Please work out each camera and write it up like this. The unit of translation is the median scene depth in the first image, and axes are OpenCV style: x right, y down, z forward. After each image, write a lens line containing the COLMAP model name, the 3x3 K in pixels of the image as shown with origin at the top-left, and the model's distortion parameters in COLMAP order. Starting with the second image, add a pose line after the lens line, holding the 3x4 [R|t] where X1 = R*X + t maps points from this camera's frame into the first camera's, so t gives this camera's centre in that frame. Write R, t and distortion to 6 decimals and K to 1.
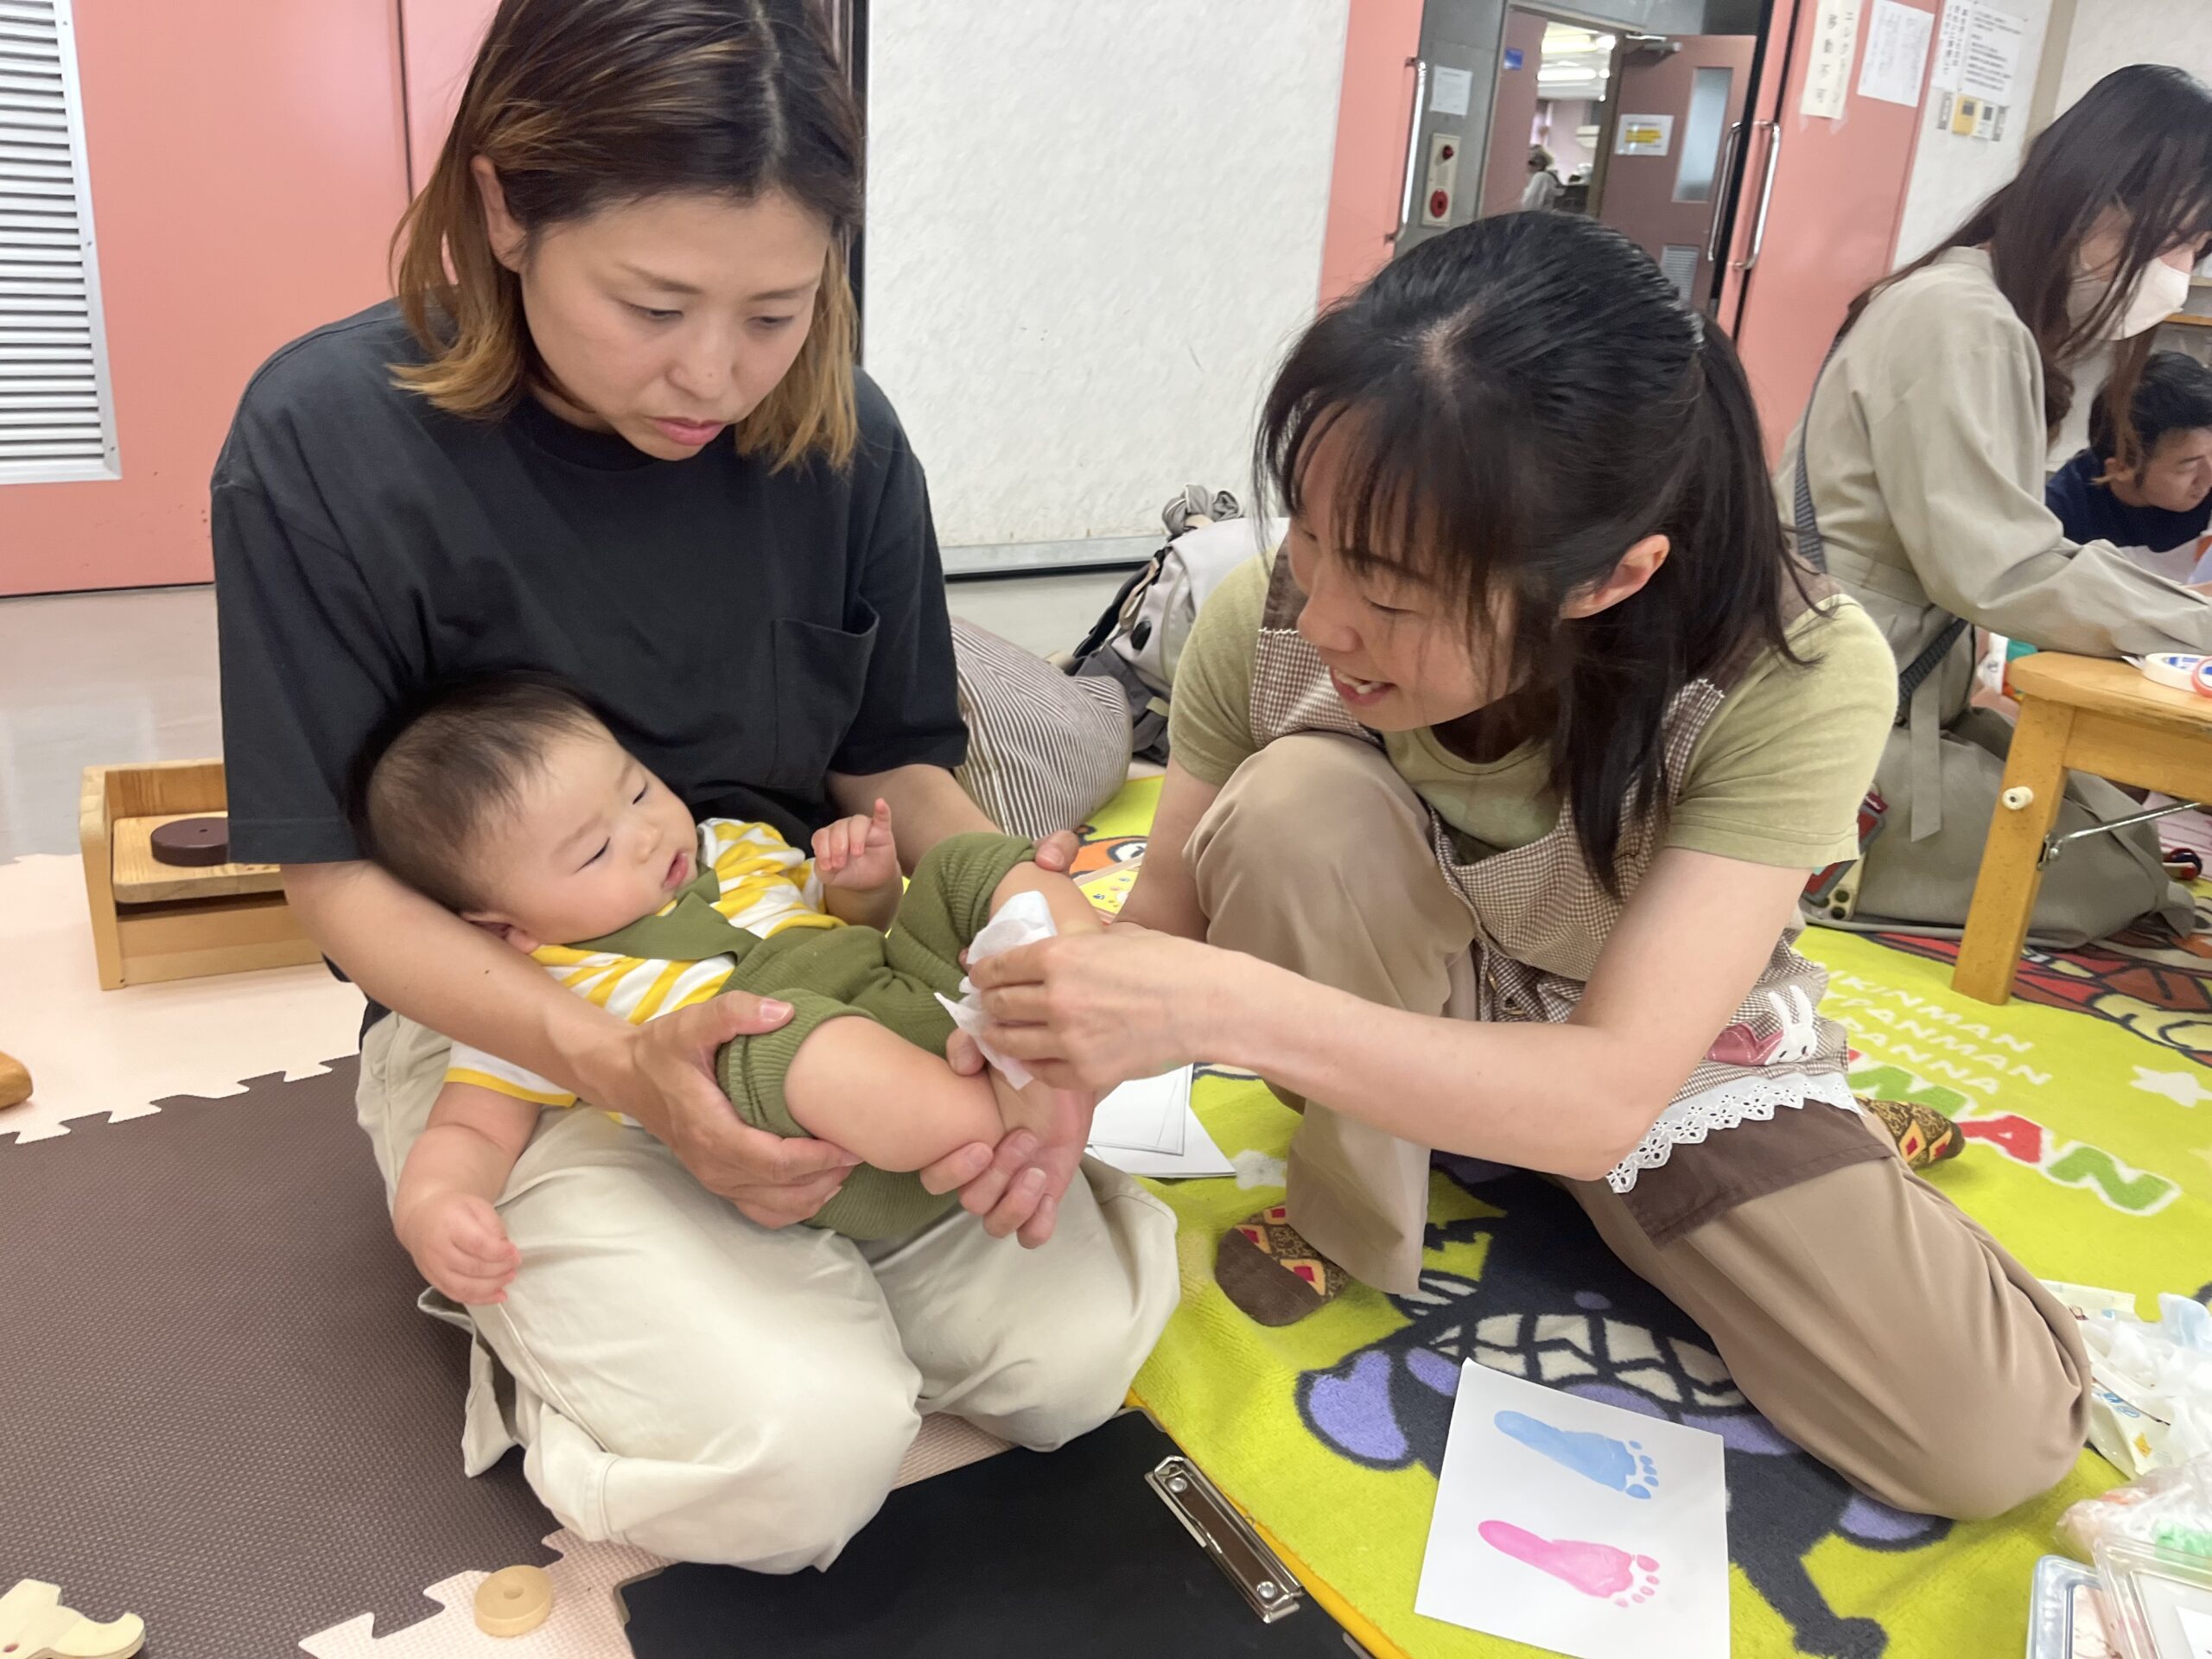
lens RADIAL K [[1681.7, 0, 1106.0], [0, 1681.7, 829.5], [0, 0, 1]] dist [0.047782, -0.086435]
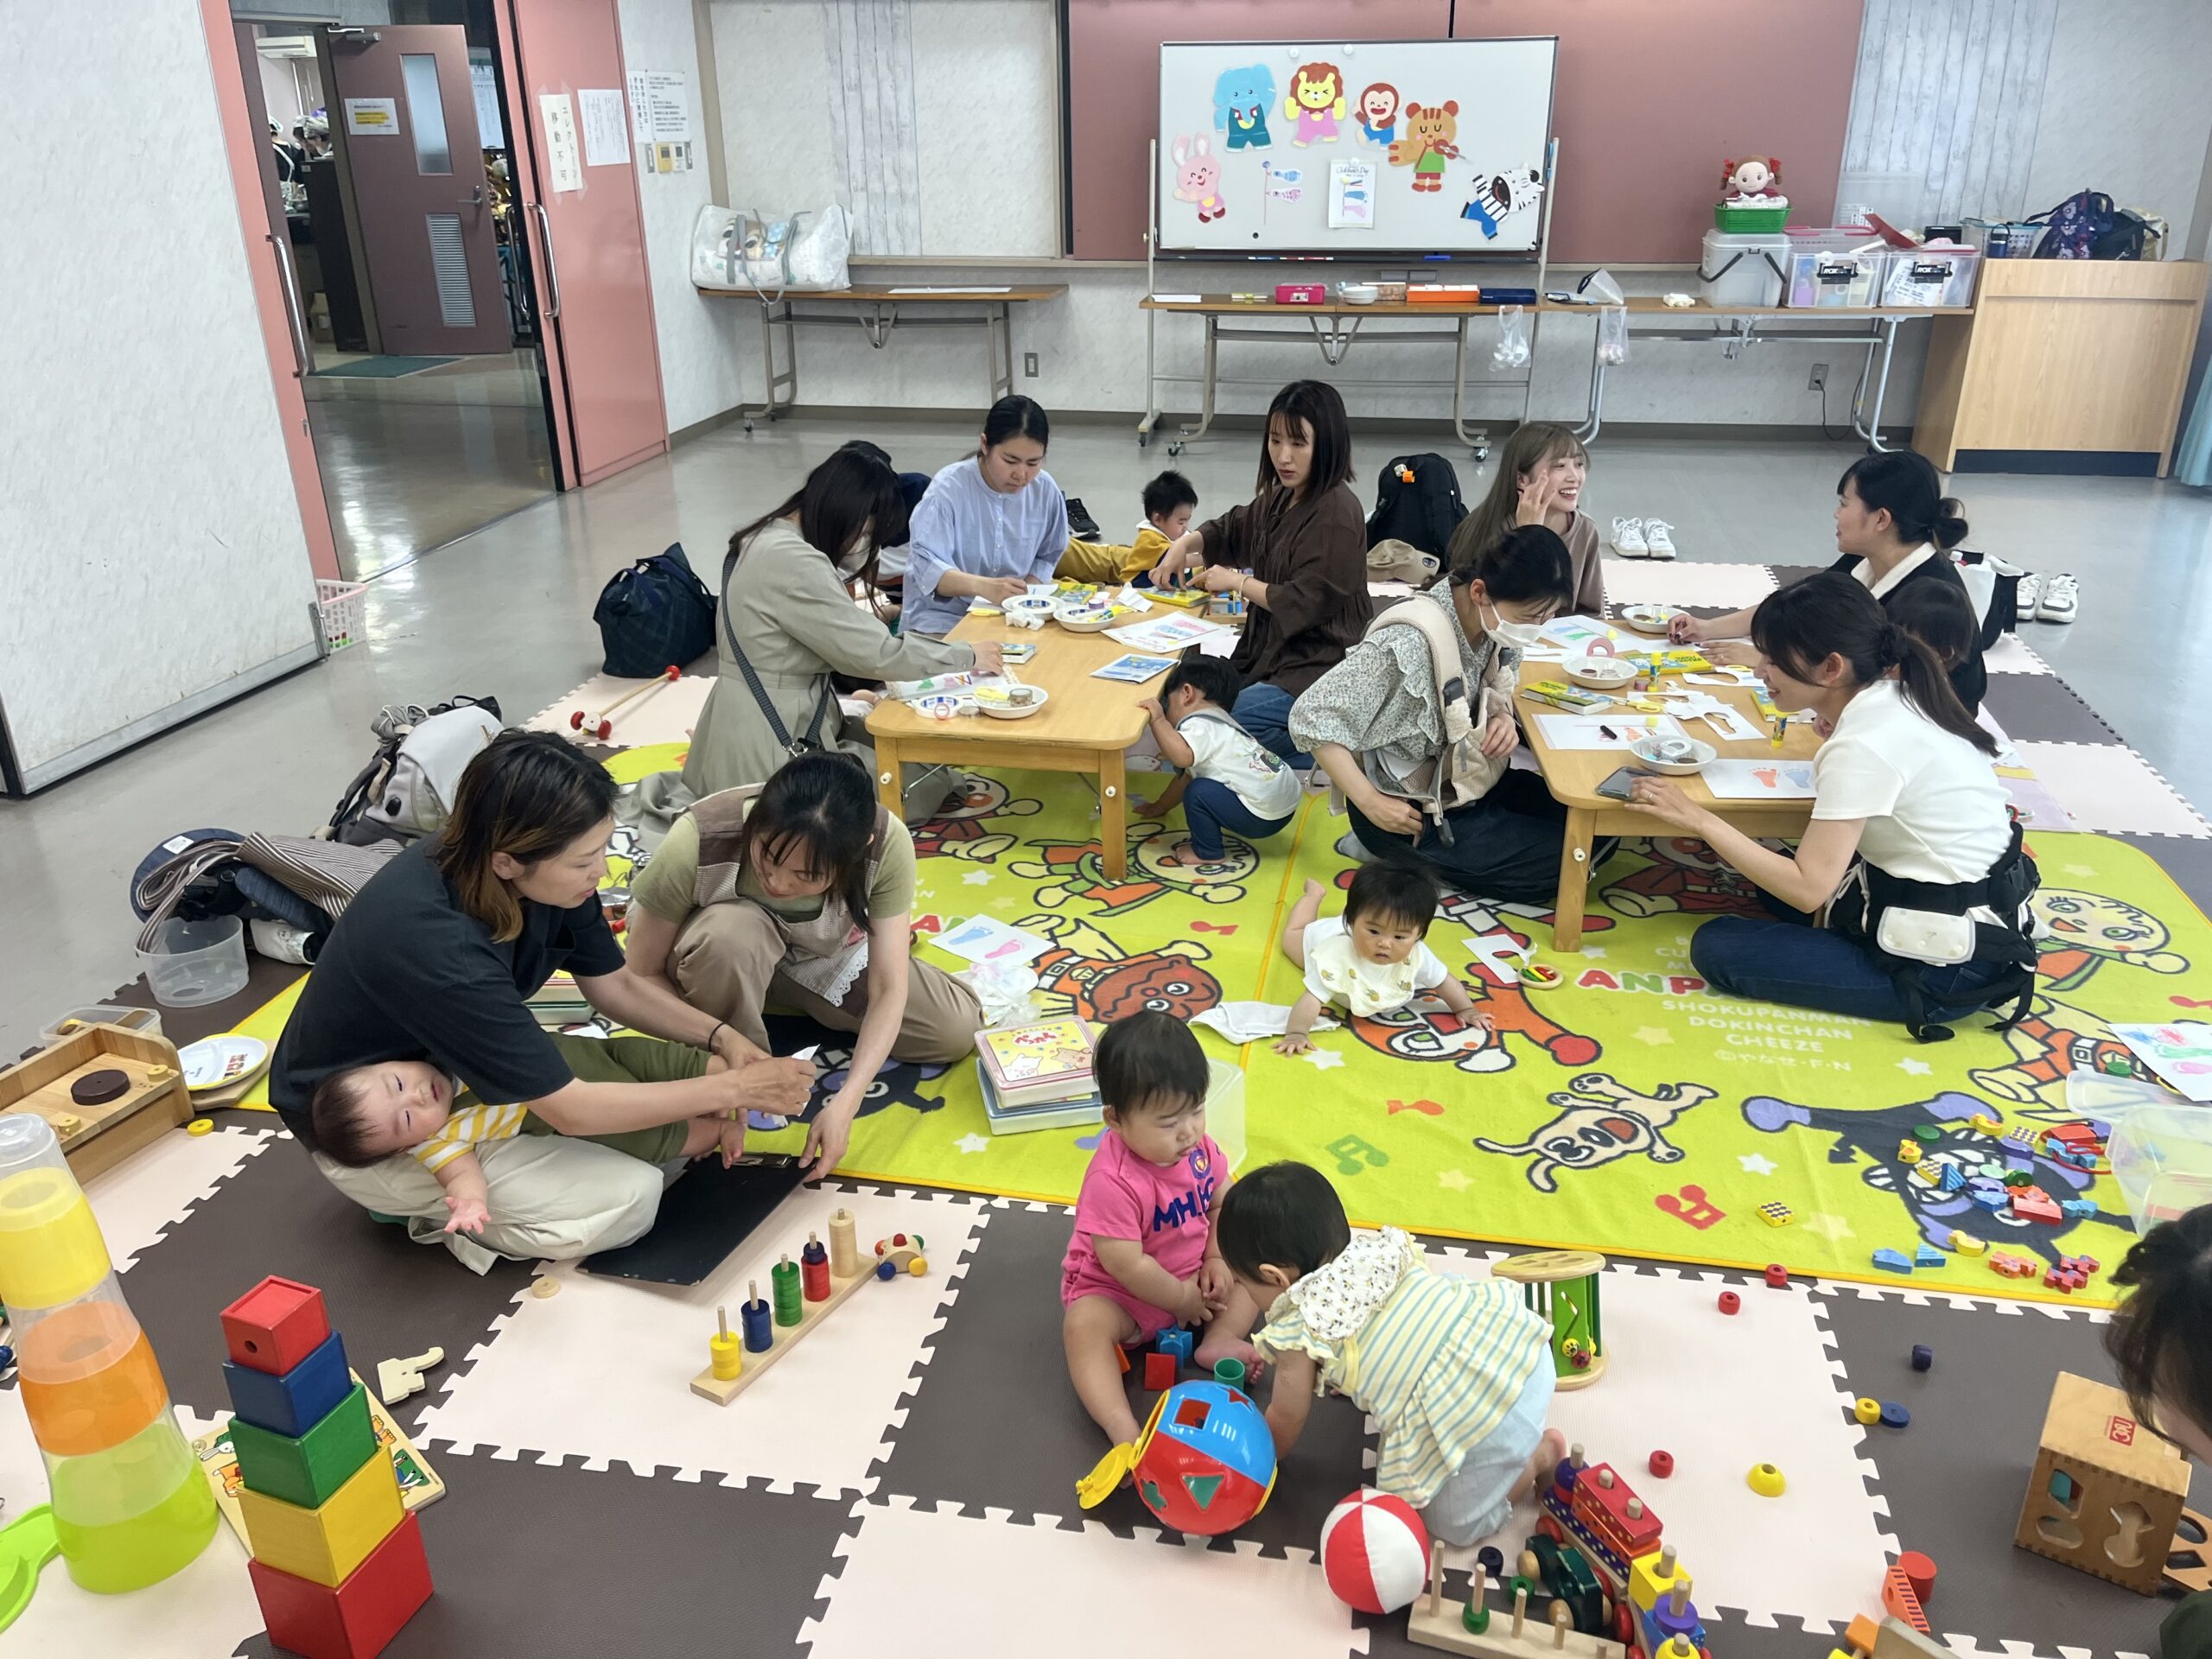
lens RADIAL K [[1681.7, 0, 1106.0], [0, 1681.7, 829.5], [0, 0, 1]] dist [0.047782, -0.086435]
pose [[0.762803, -0.328106, 0.557206, -0.230062], [0.274176, 0.944525, 0.180834, -0.125366], [-0.585627, 0.014832, 0.810445, -0.445645]]
